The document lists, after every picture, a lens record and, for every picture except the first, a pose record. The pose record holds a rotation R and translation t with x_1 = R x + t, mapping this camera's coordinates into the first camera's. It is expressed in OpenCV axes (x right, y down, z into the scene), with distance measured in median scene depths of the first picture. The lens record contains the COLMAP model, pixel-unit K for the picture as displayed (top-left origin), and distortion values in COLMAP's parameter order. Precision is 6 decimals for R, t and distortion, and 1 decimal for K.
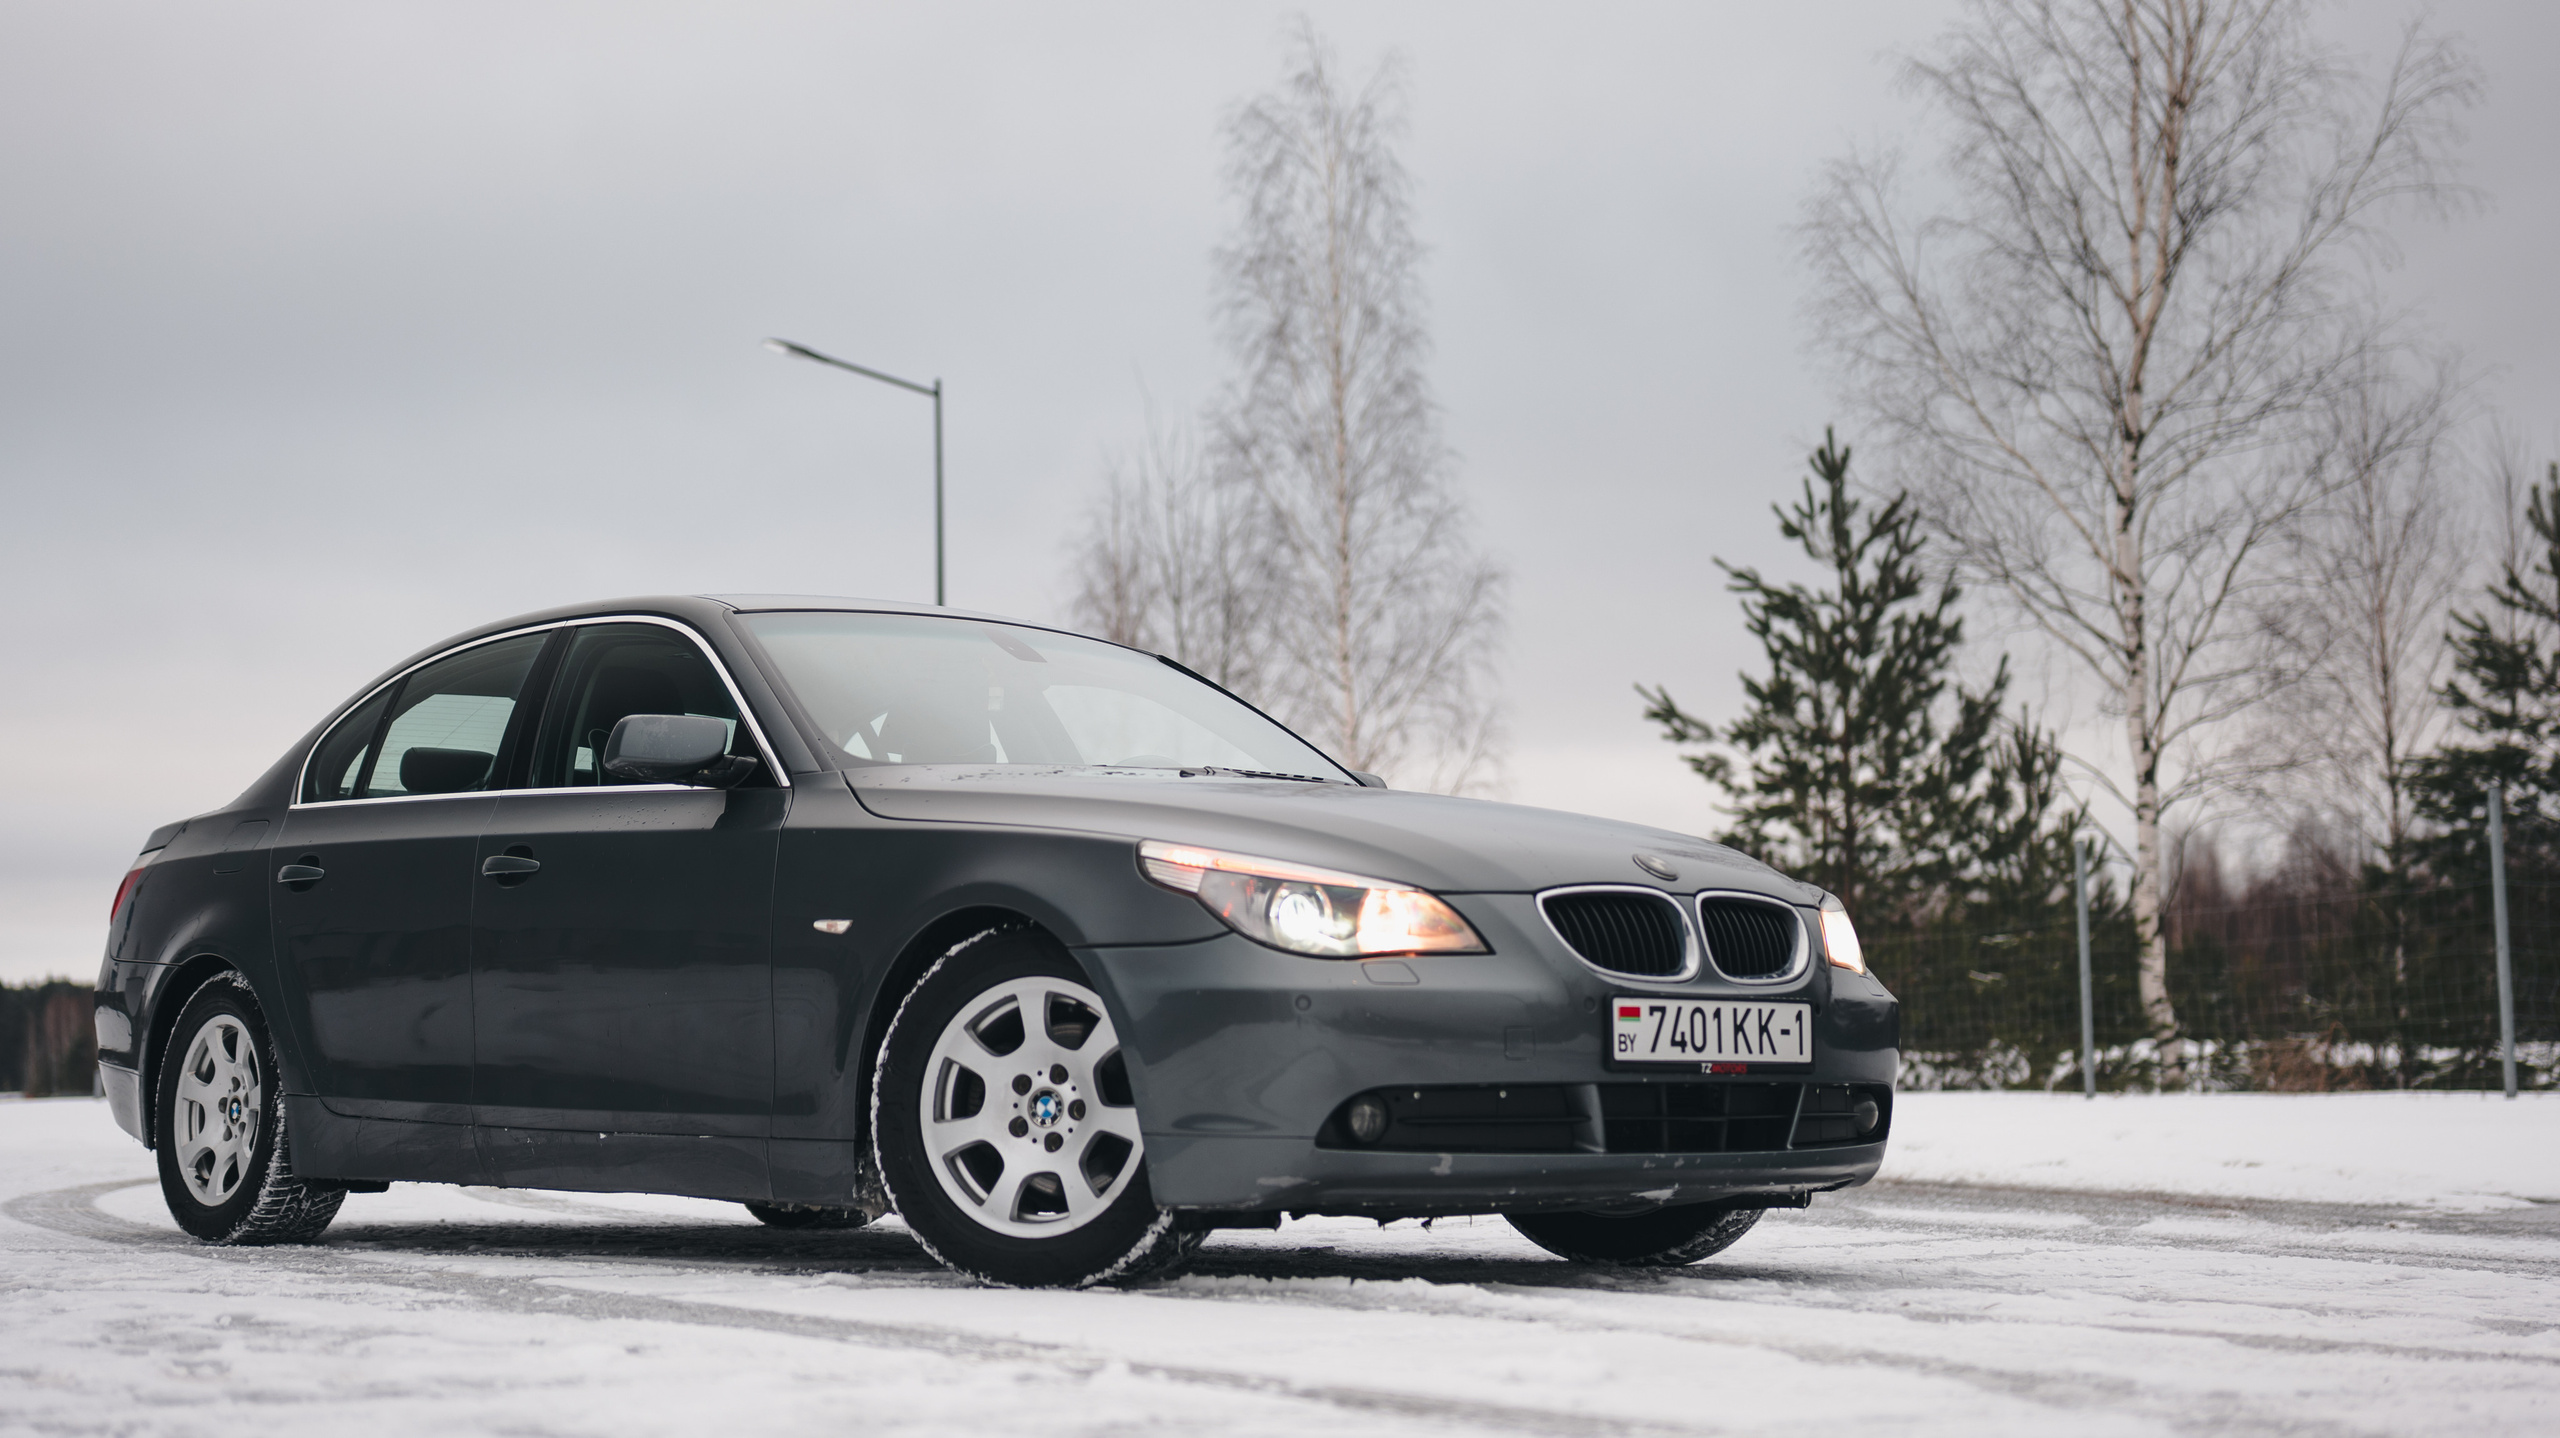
lens RADIAL K [[3652.1, 0, 1280.0], [0, 3652.1, 719.0], [0, 0, 1]] dist [0.010068, 0.024325]
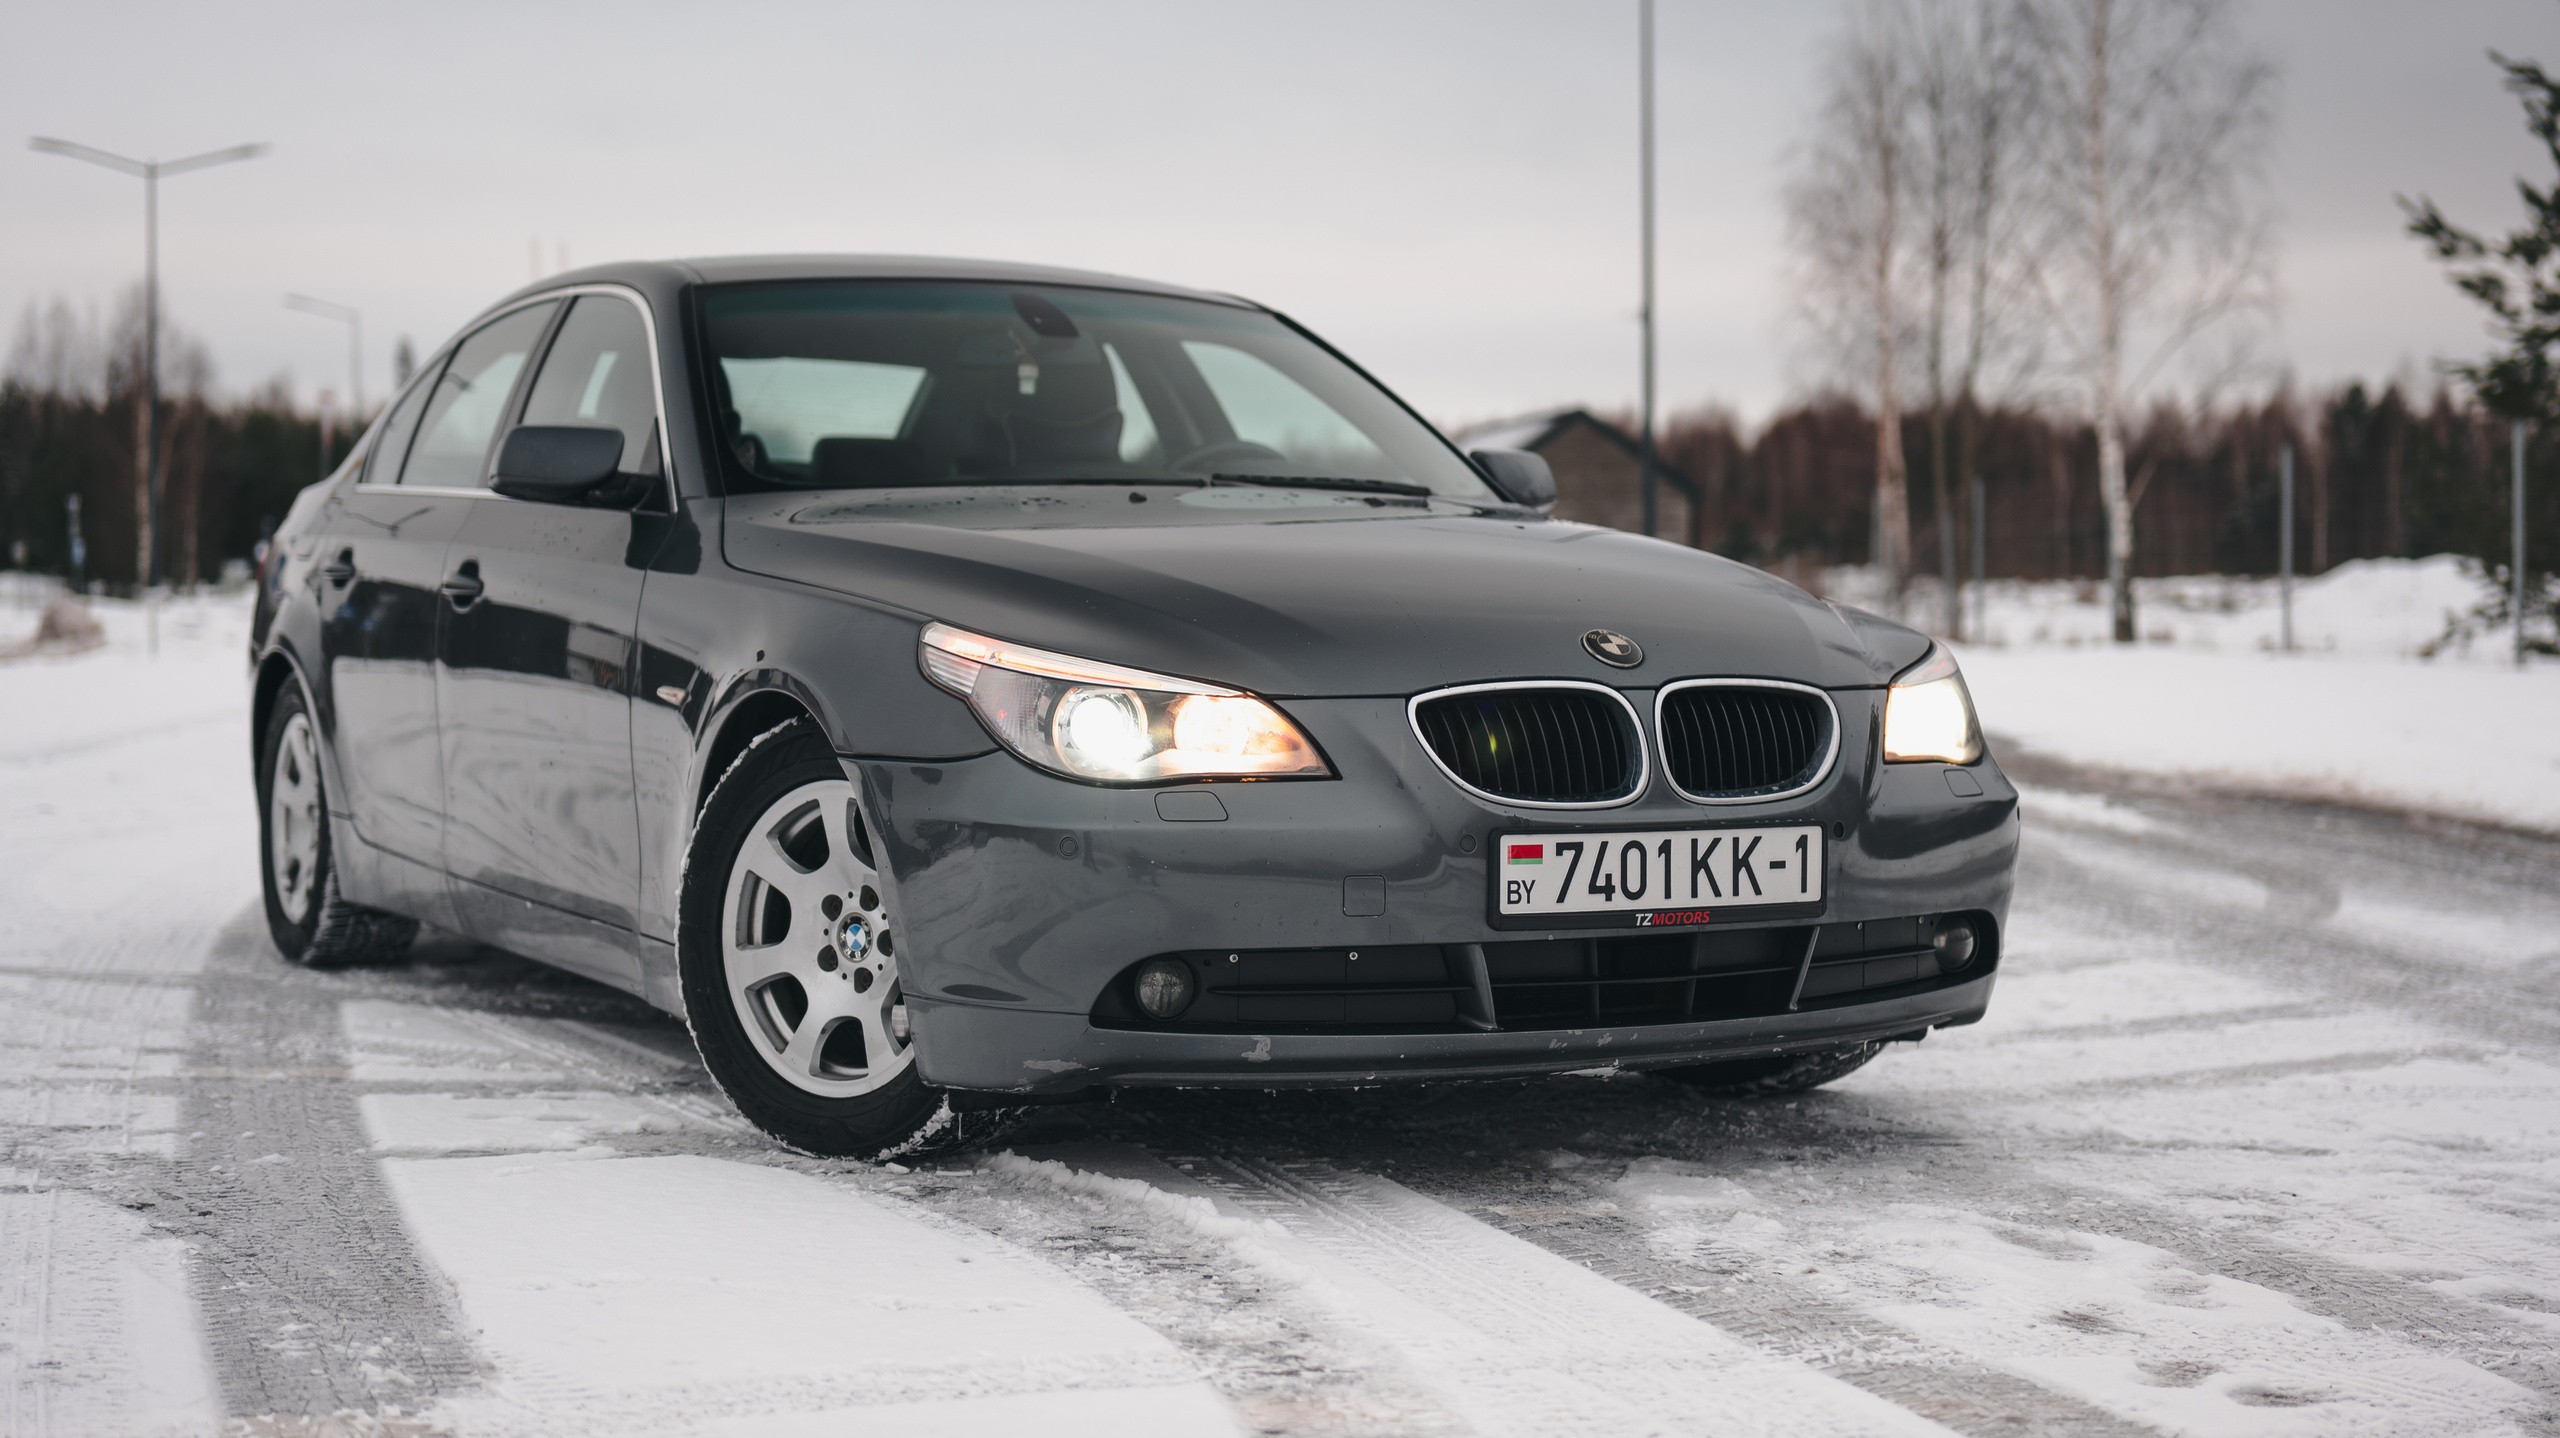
lens RADIAL K [[3652.1, 0, 1280.0], [0, 3652.1, 719.0], [0, 0, 1]] dist [0.010068, 0.024325]
pose [[0.971780, 0.017001, -0.235277, 0.220051], [0.016172, 0.990252, 0.138348, -0.053888], [0.235335, -0.138249, 0.962032, 0.240708]]
